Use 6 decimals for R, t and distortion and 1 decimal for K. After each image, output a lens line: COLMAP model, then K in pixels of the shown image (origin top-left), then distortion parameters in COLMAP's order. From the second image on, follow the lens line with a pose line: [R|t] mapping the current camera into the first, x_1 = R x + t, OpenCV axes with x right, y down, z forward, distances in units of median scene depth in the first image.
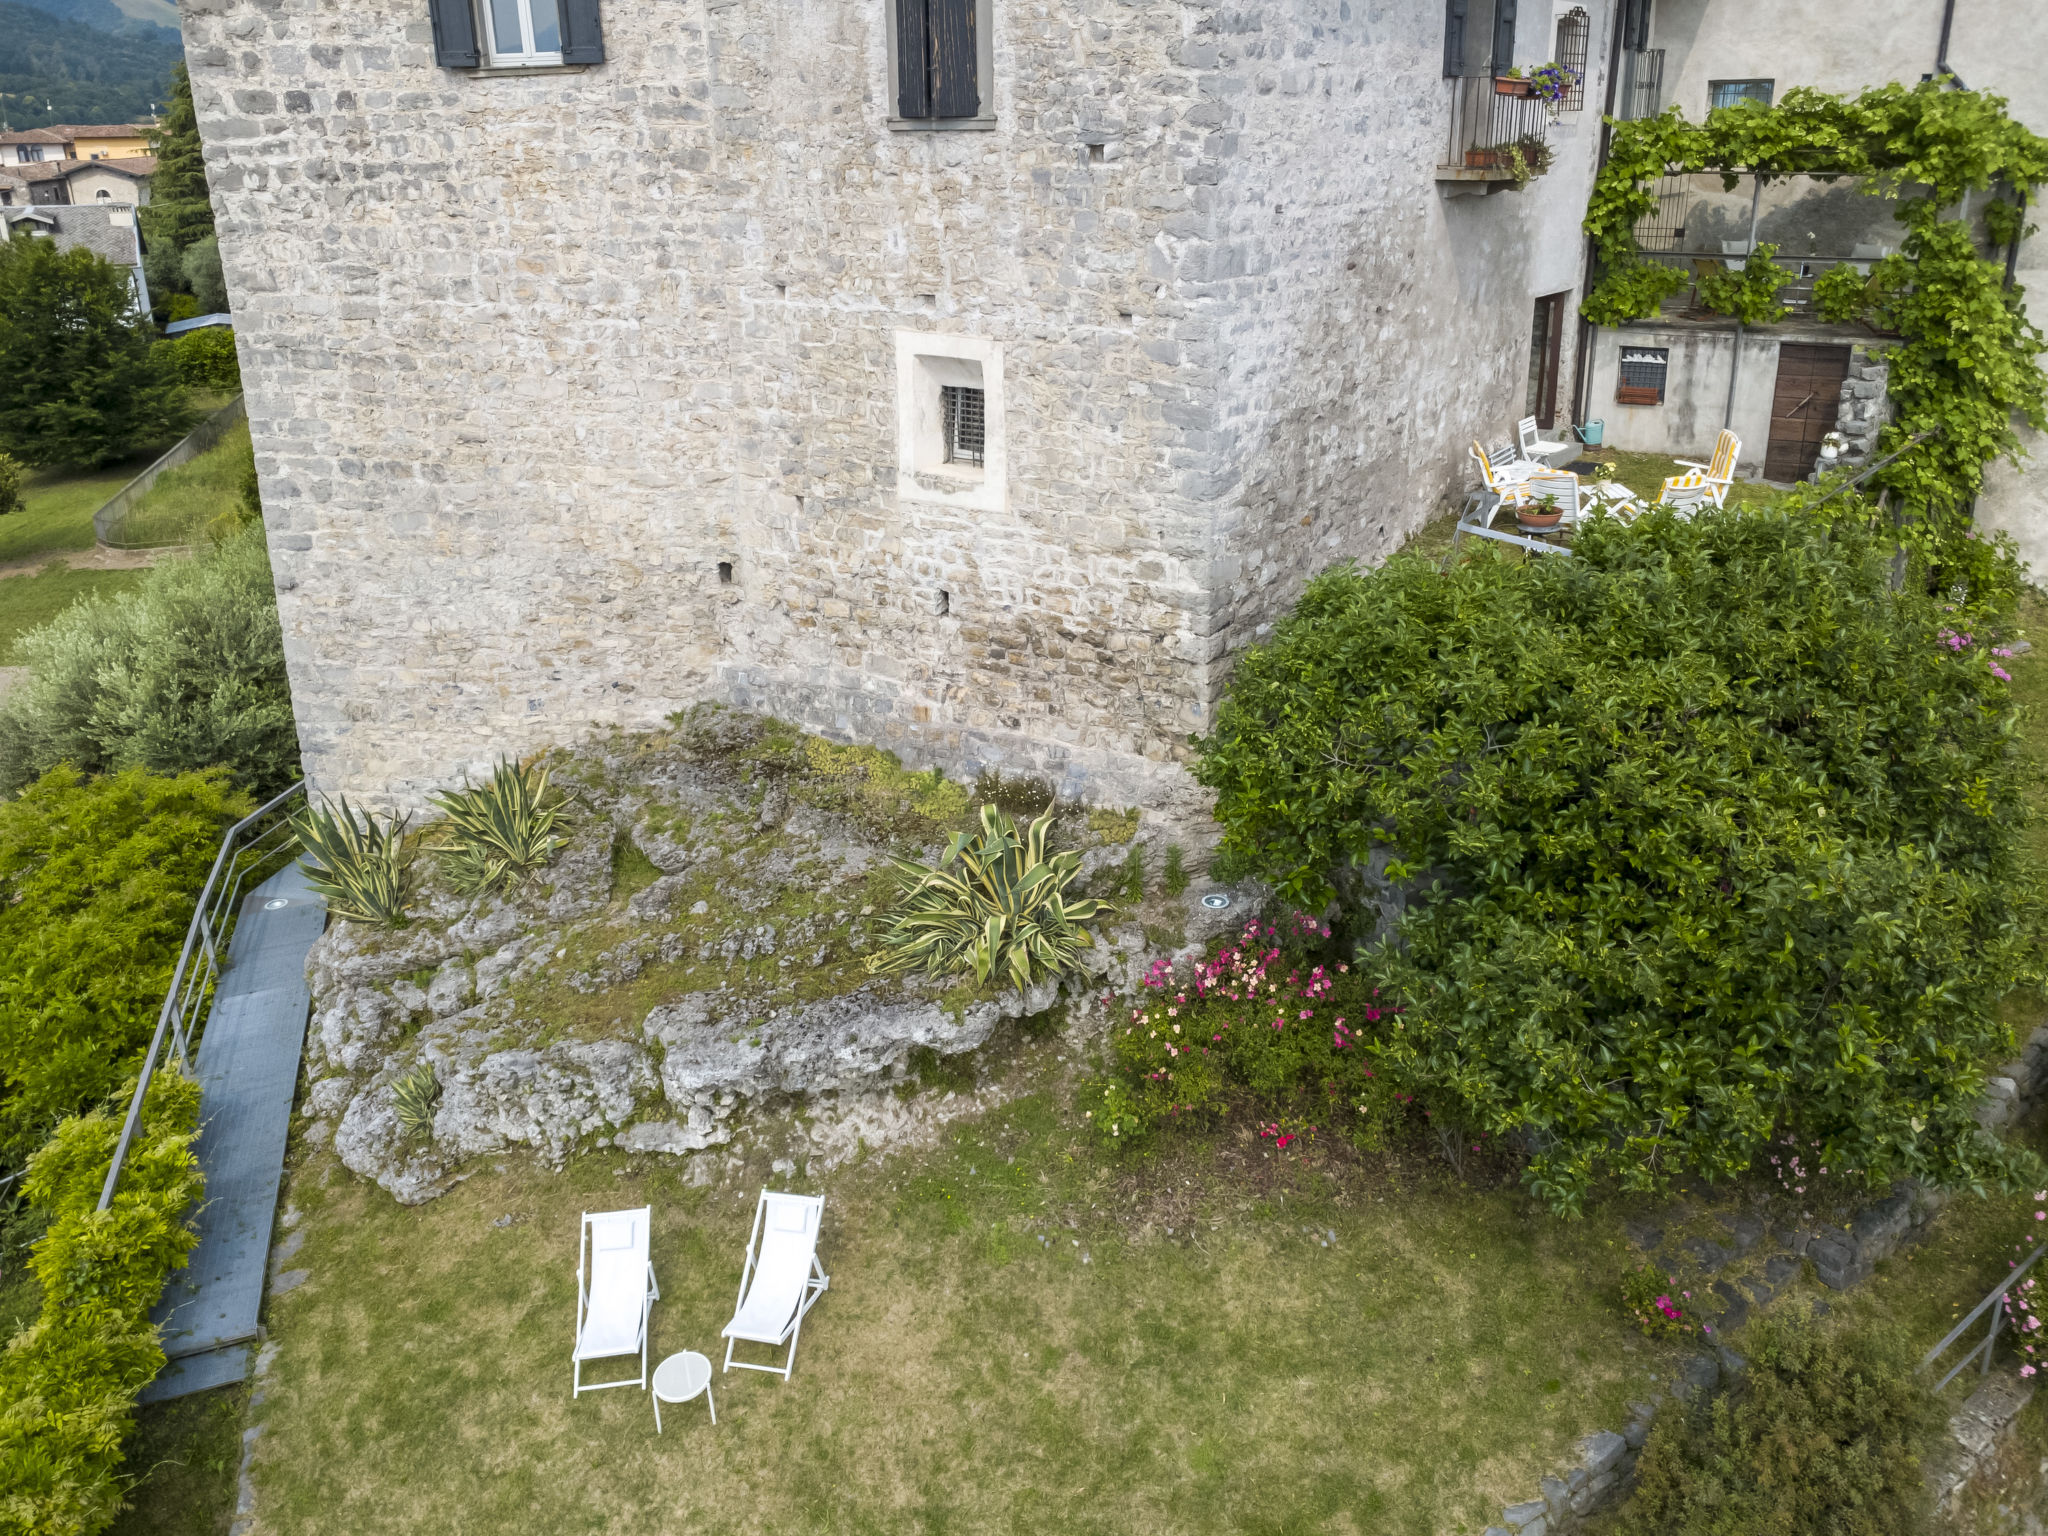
lens RADIAL K [[1505.2, 0, 1042.8], [0, 1505.2, 599.9], [0, 0, 1]] dist [0.004589, -0.002330]
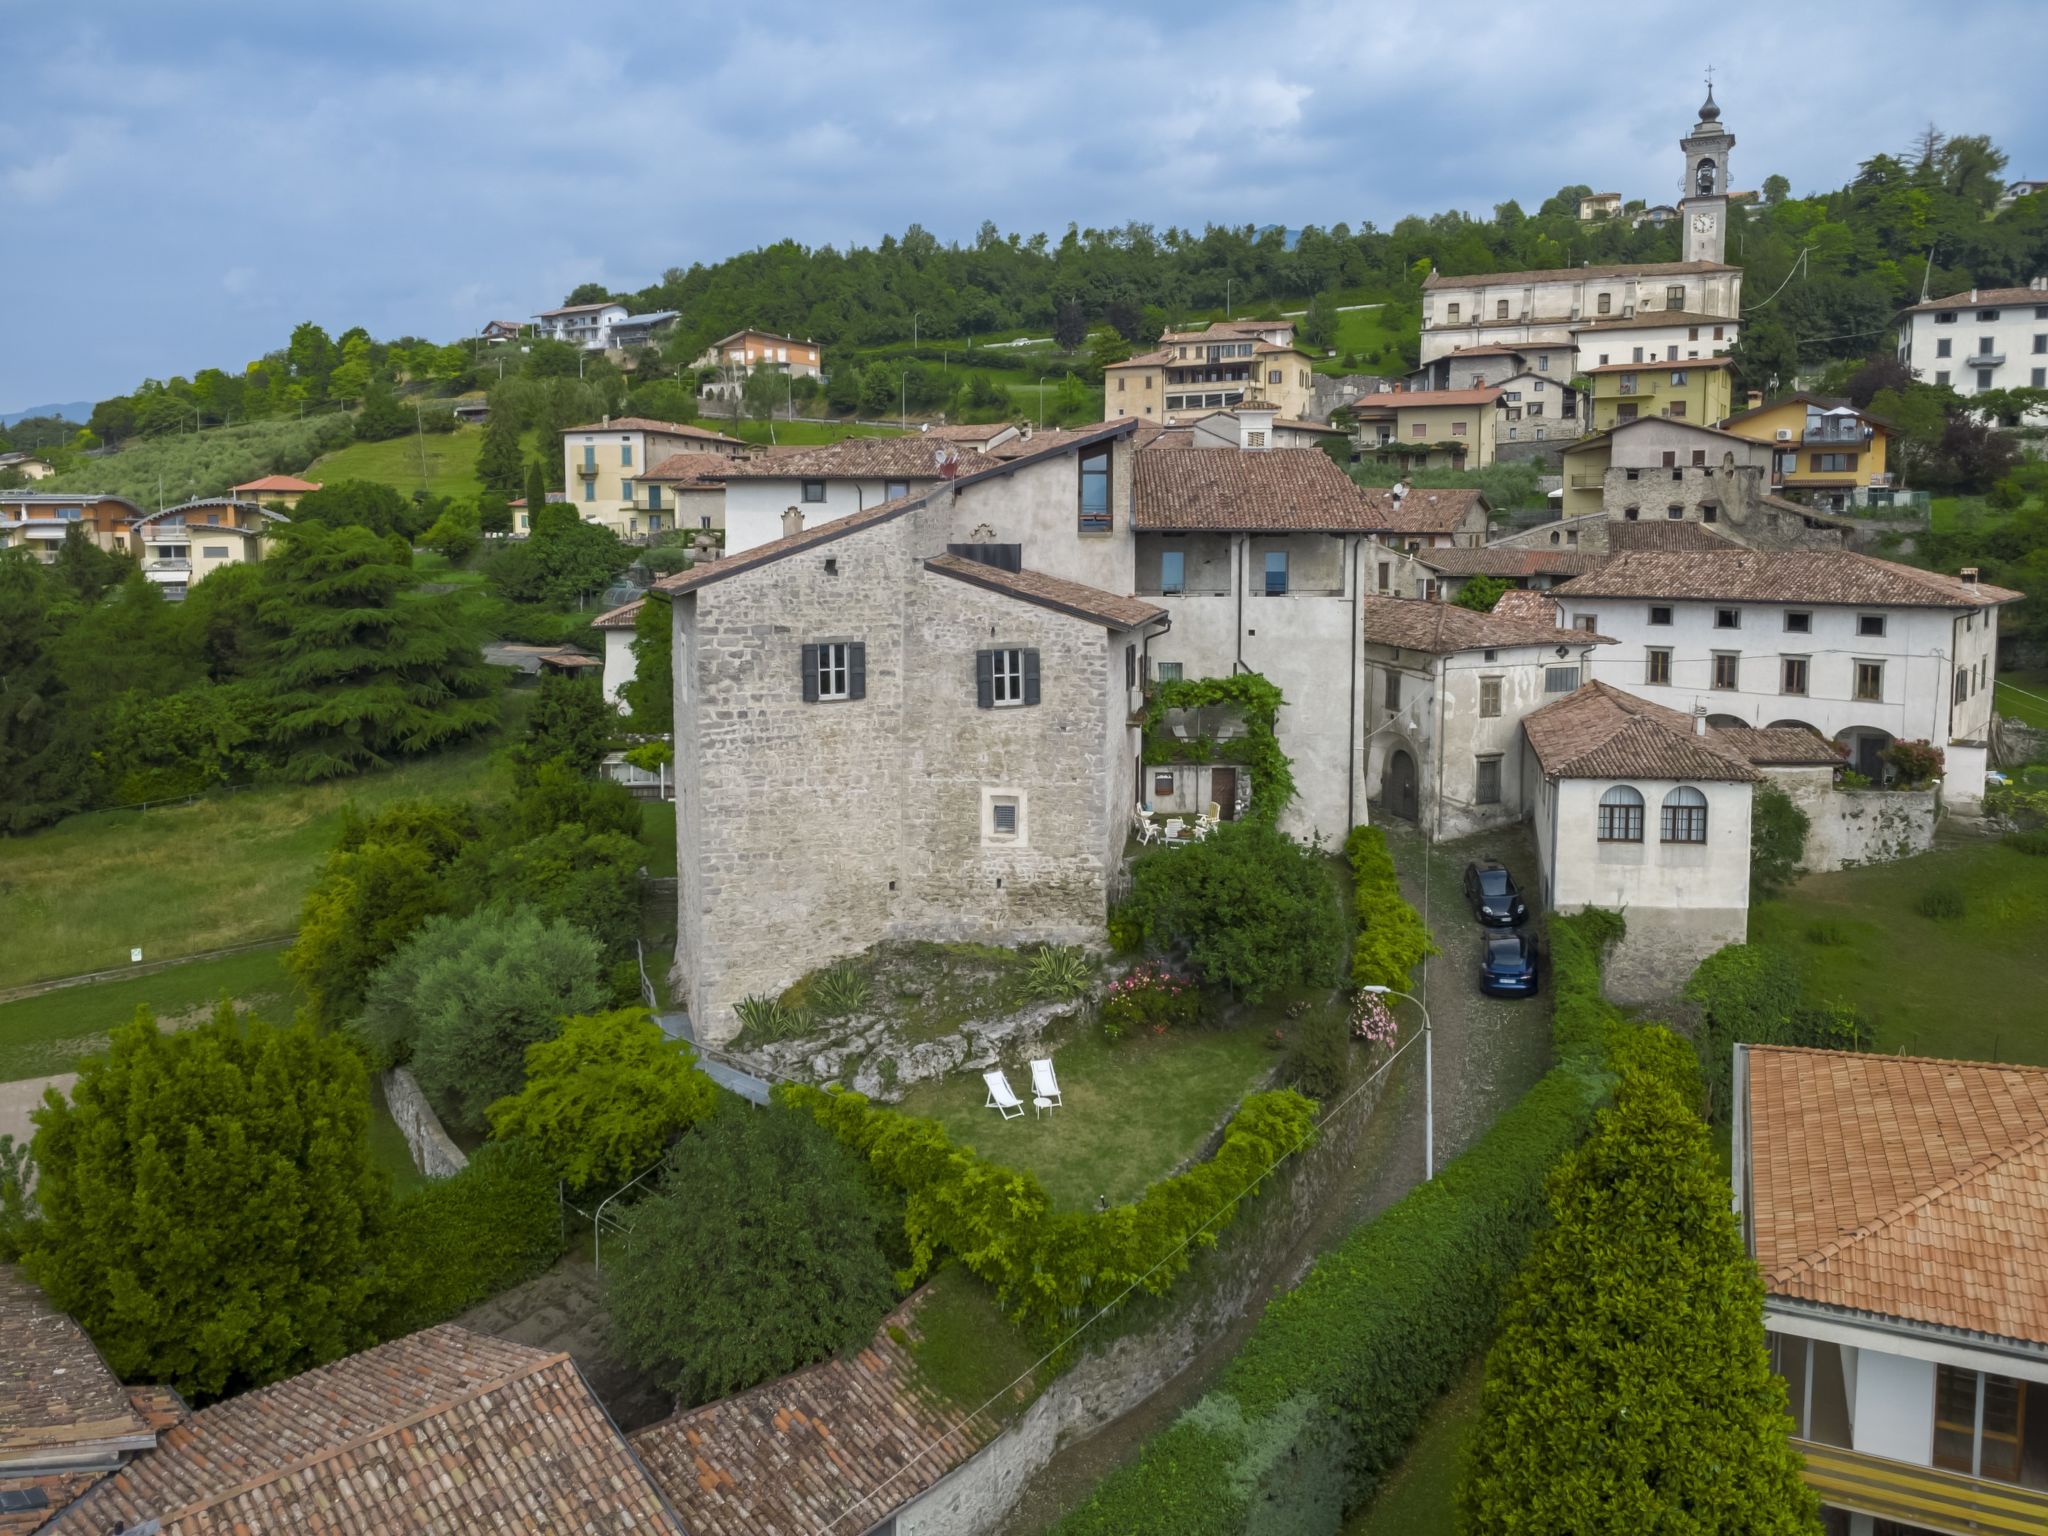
lens RADIAL K [[1527.0, 0, 1033.8], [0, 1527.0, 659.6], [0, 0, 1]] dist [0.005869, -0.004958]
pose [[0.887706, -0.026538, 0.459646, -1.249067], [0.128969, 0.972702, -0.192917, 0.147825], [-0.441979, 0.230534, 0.866896, -1.512626]]
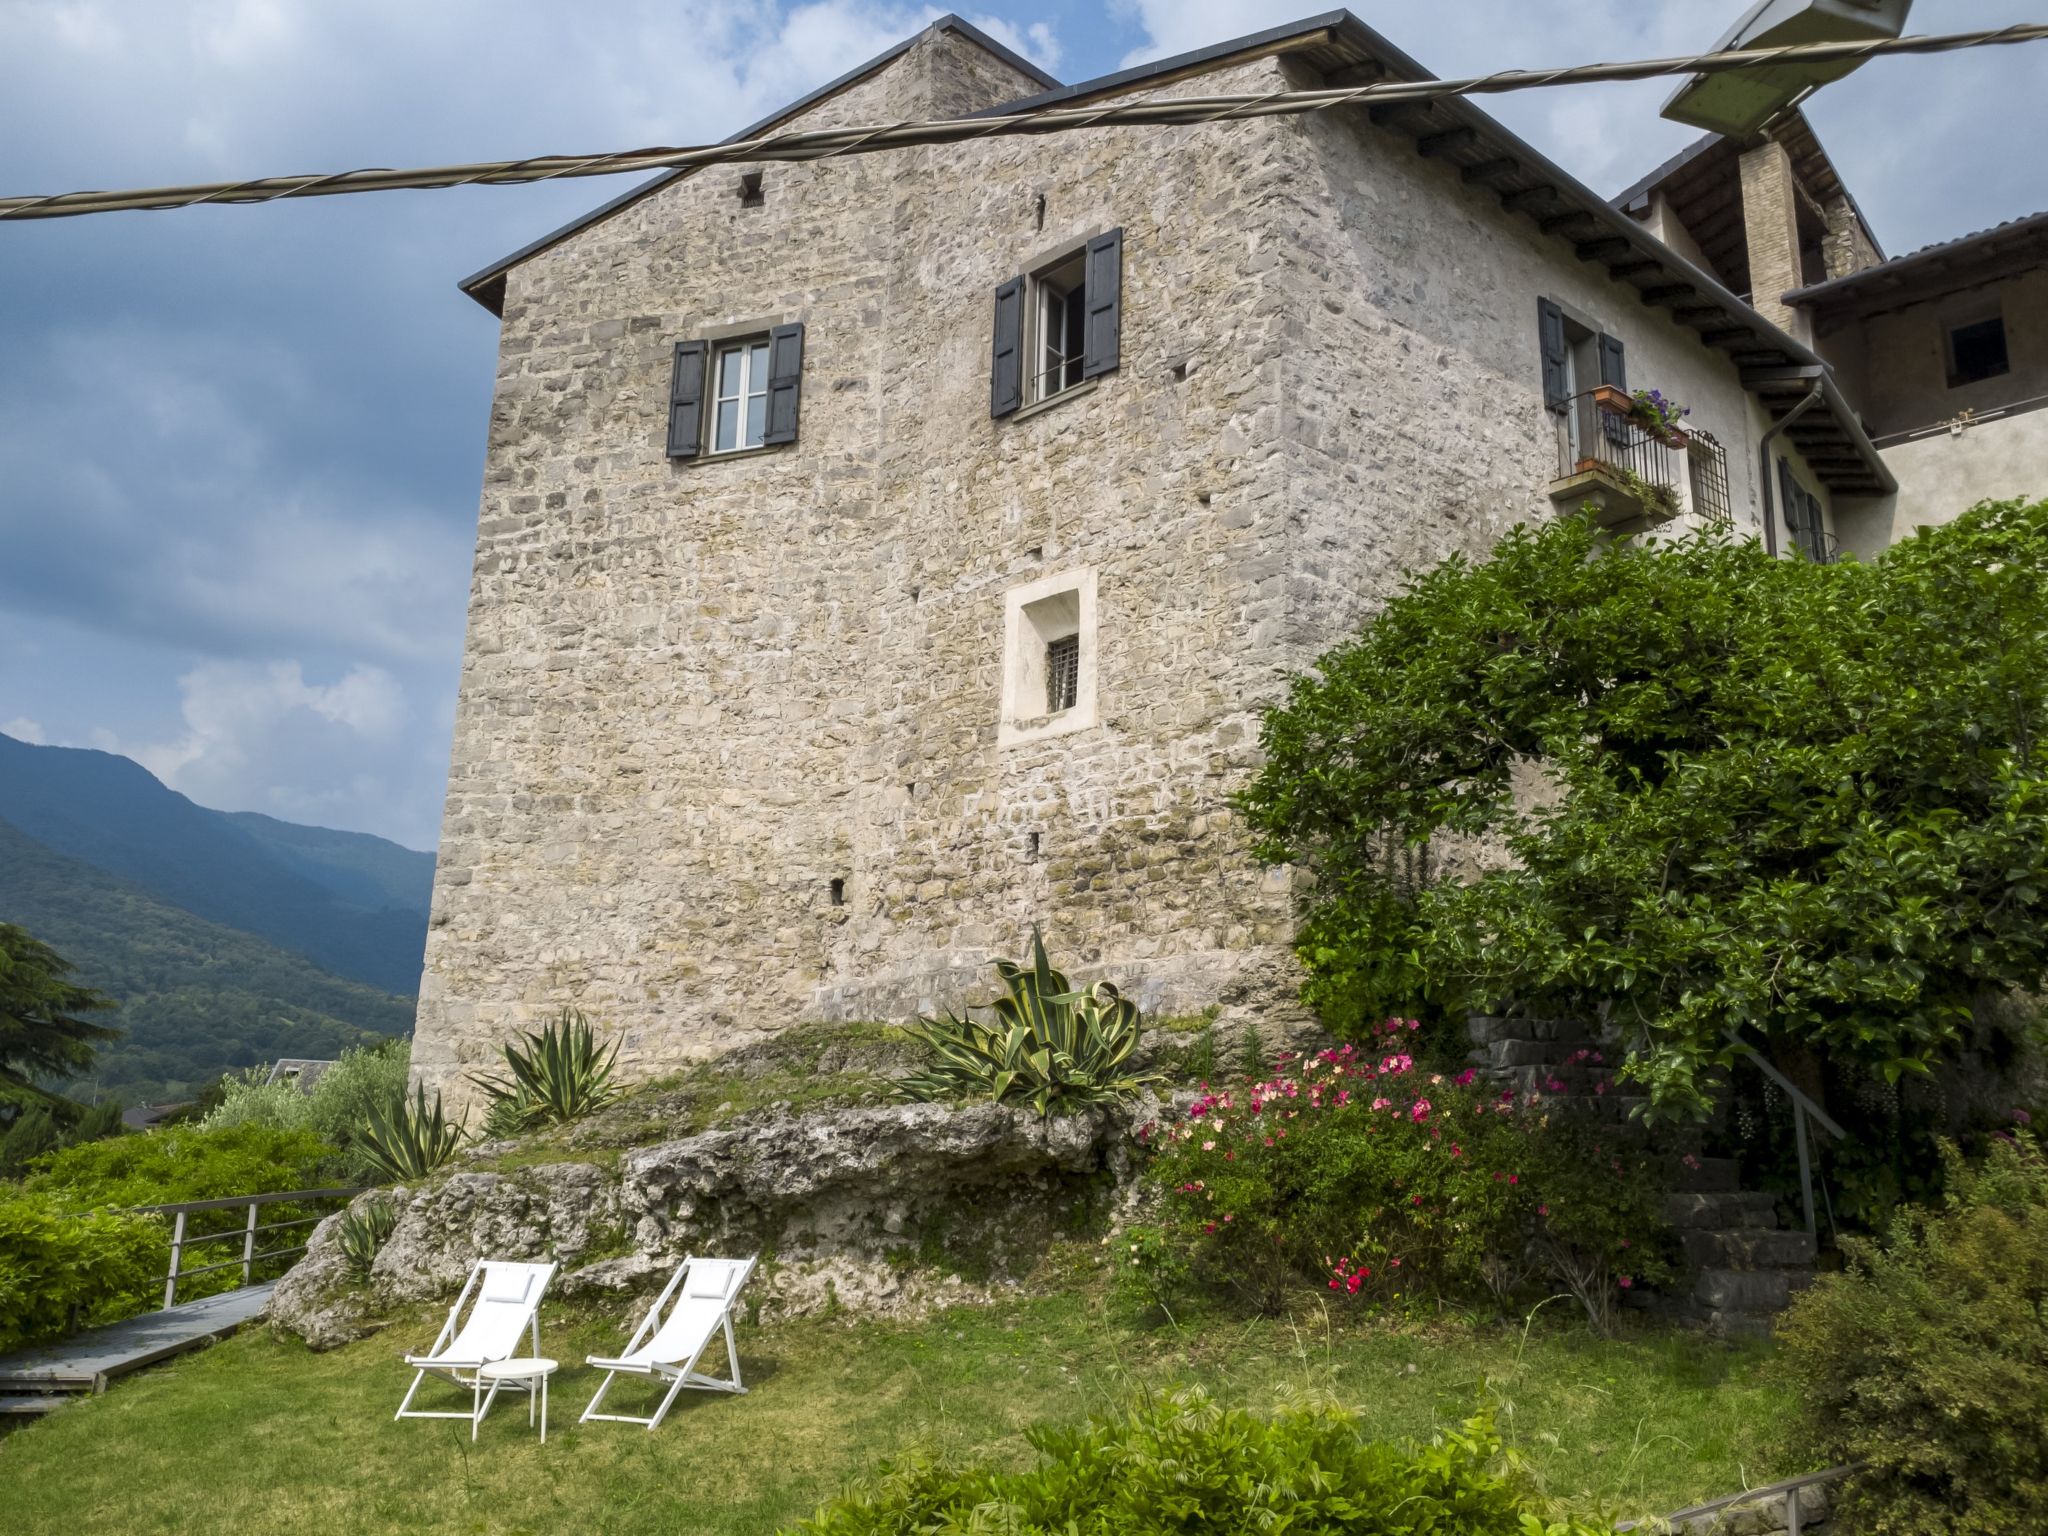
lens RADIAL K [[1535.4, 0, 1014.6], [0, 1535.4, 773.2], [0, 0, 1]] dist [0.000419, 0.008208]
pose [[0.974660, -0.014235, -0.223236, 0.135222], [-0.103023, 0.857262, -0.504468, 0.437808], [0.198553, 0.514683, 0.834073, 0.158323]]
